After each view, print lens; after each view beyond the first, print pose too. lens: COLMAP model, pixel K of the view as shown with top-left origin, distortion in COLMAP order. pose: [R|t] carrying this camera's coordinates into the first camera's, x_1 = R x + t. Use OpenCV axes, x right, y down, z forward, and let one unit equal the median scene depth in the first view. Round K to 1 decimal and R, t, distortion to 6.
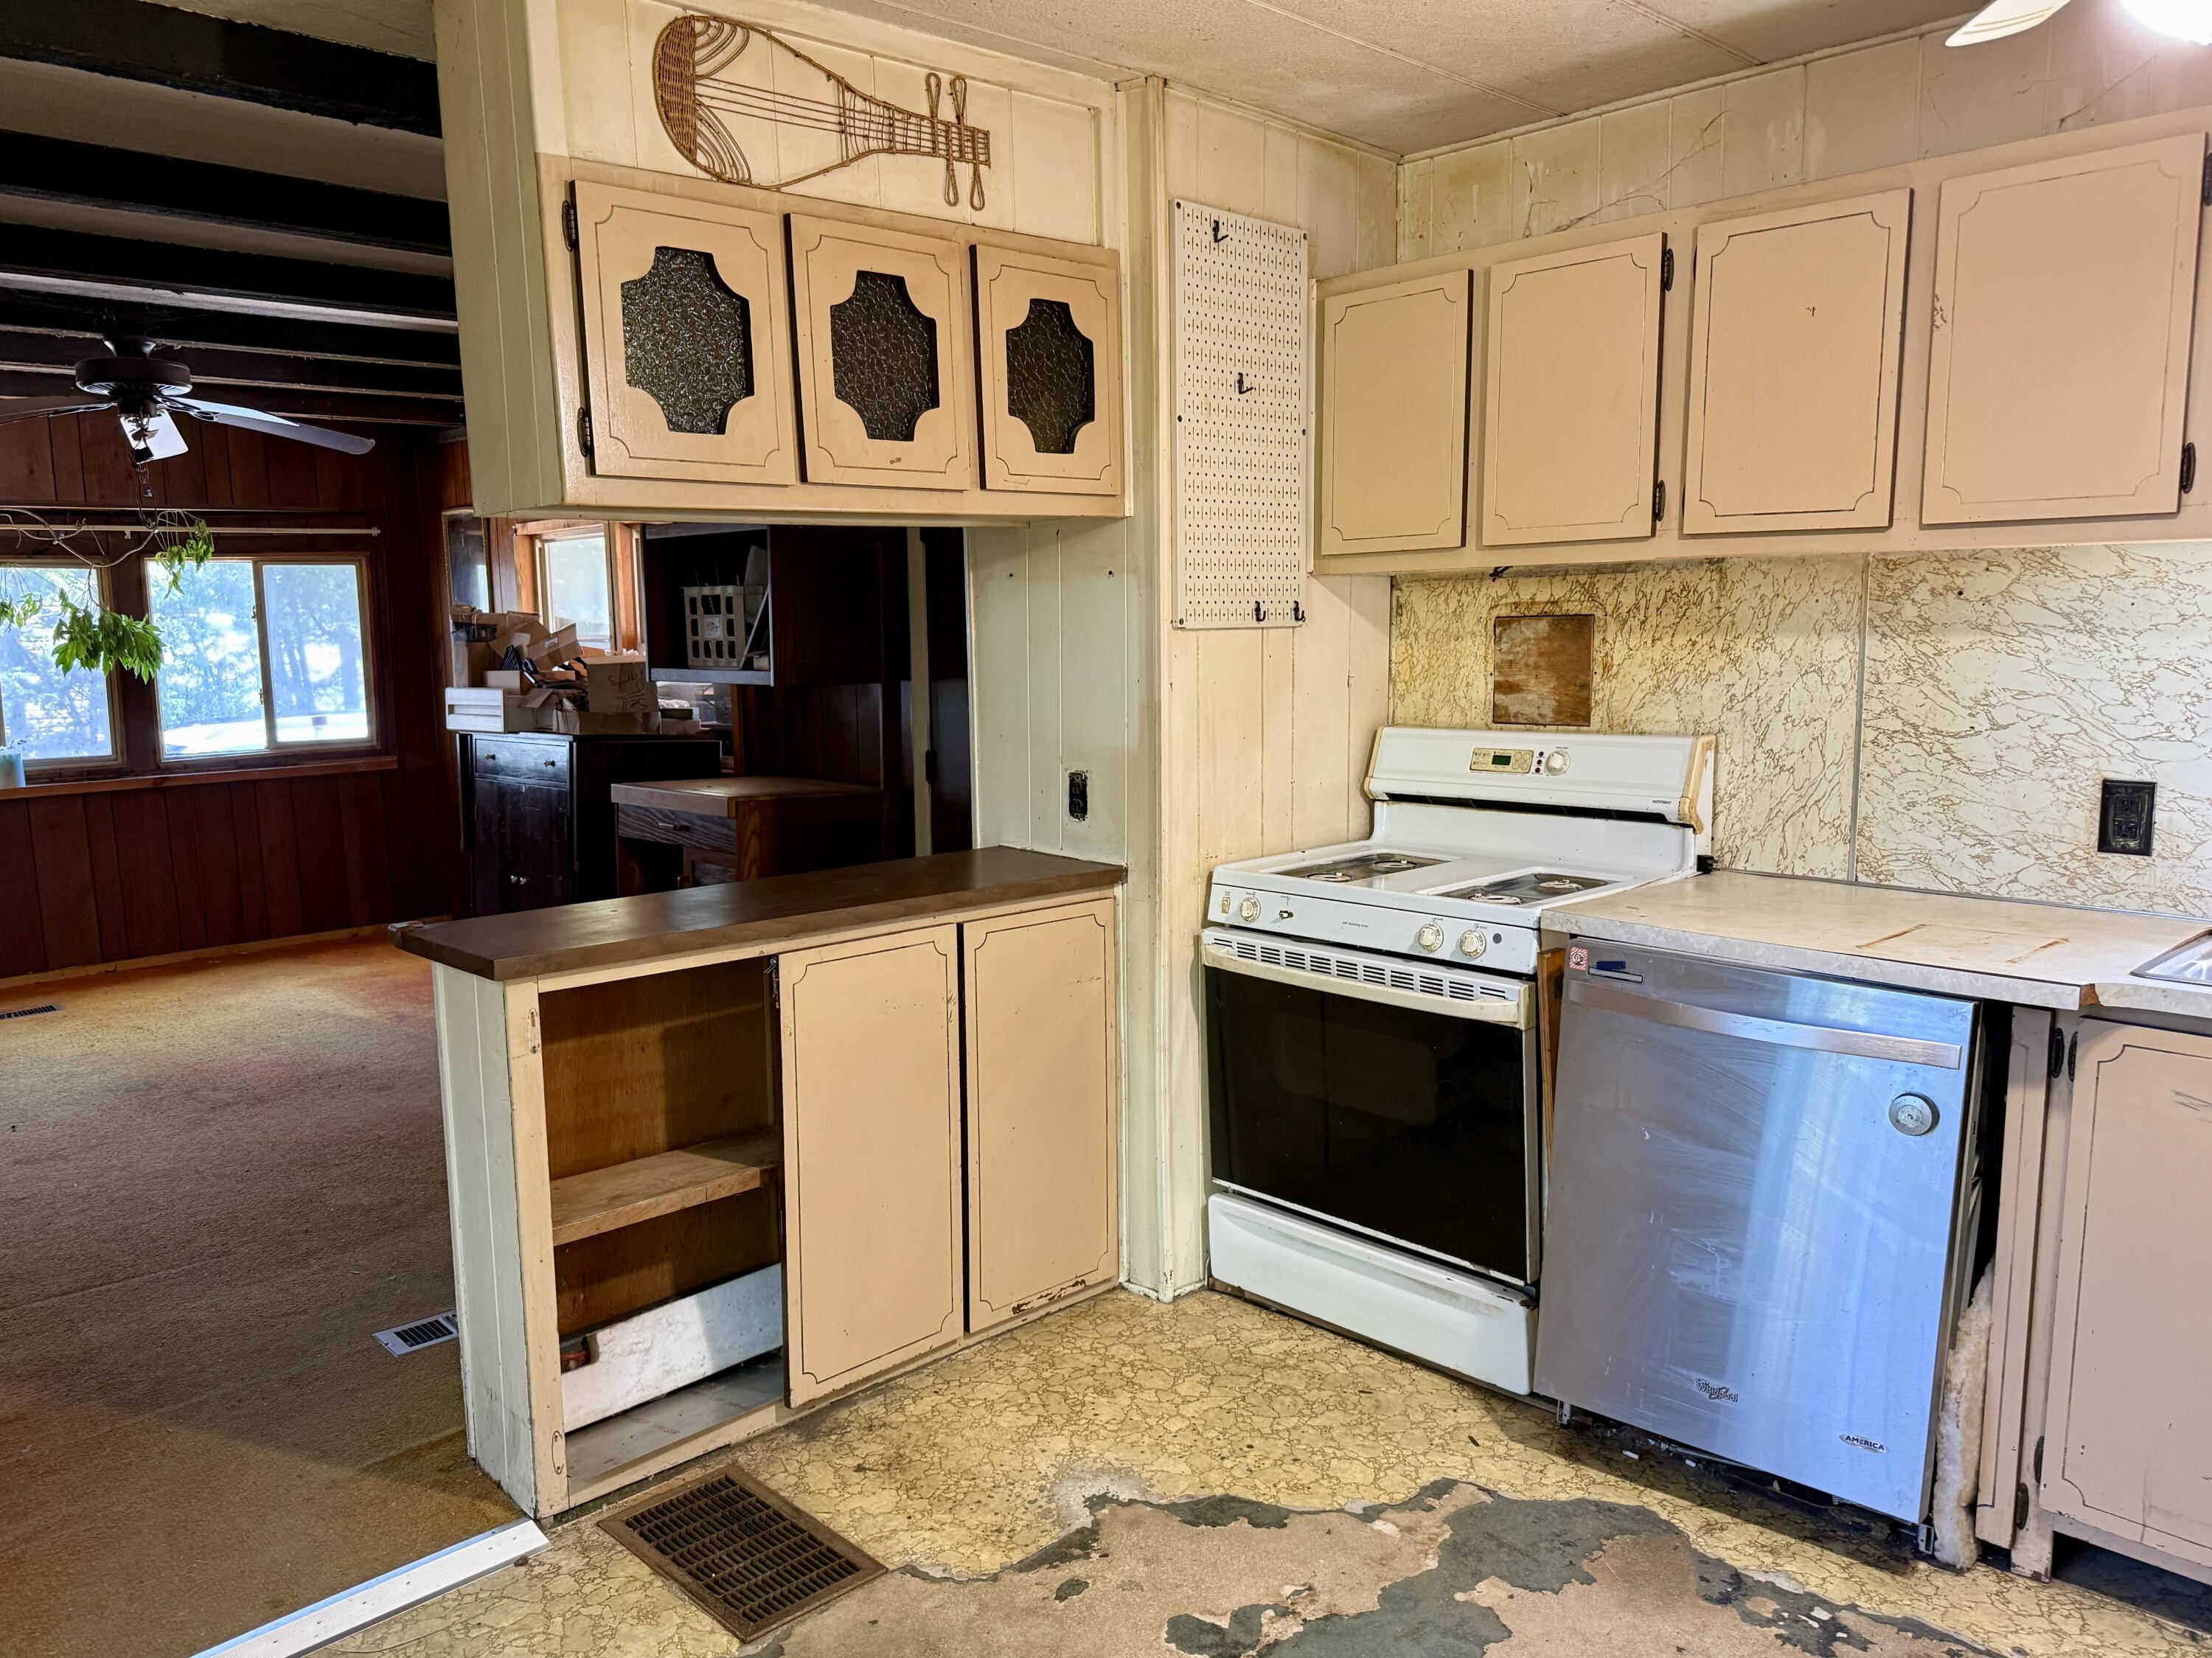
lens RADIAL K [[1609.0, 0, 1107.8], [0, 1609.0, 835.7], [0, 0, 1]] dist [0.007333, -0.008307]
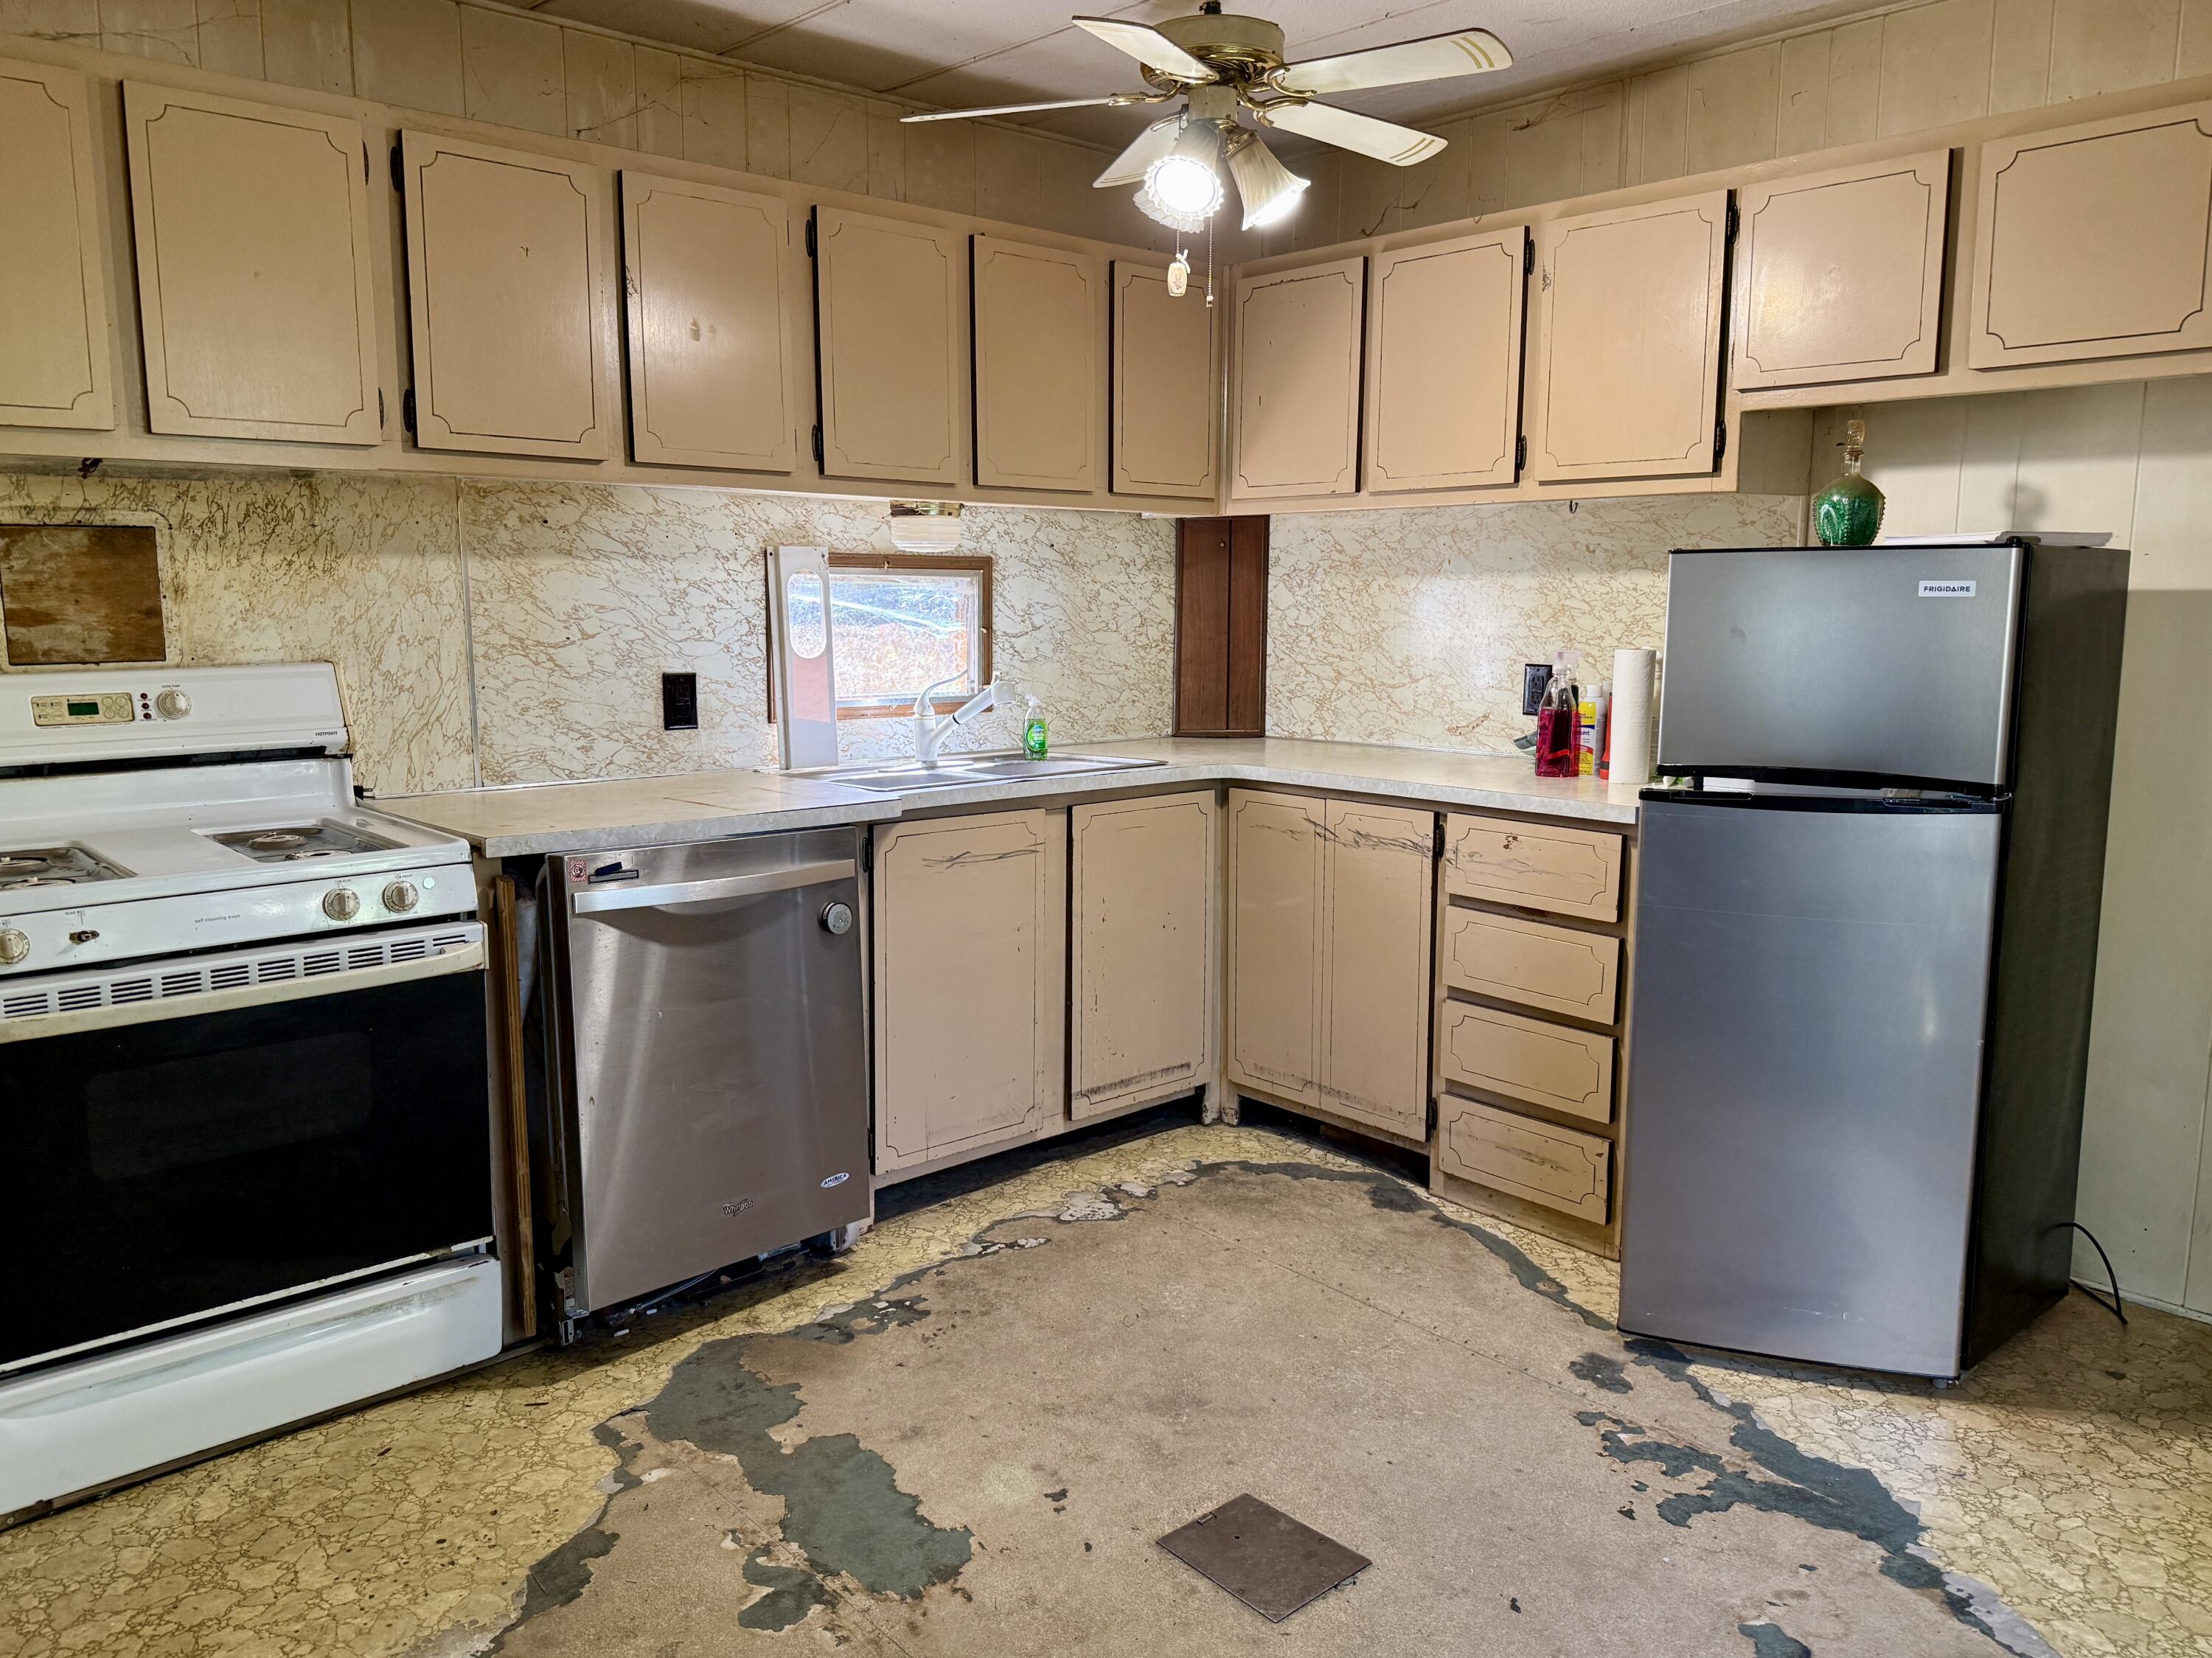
lens RADIAL K [[1609.0, 0, 1168.1], [0, 1609.0, 832.4], [0, 0, 1]] dist [0.007333, -0.008307]
pose [[0.010638, -0.145136, 0.989354, -0.613061], [0.122698, 0.982123, 0.142756, -0.040483], [-0.992387, 0.119873, 0.028256, 0.529747]]
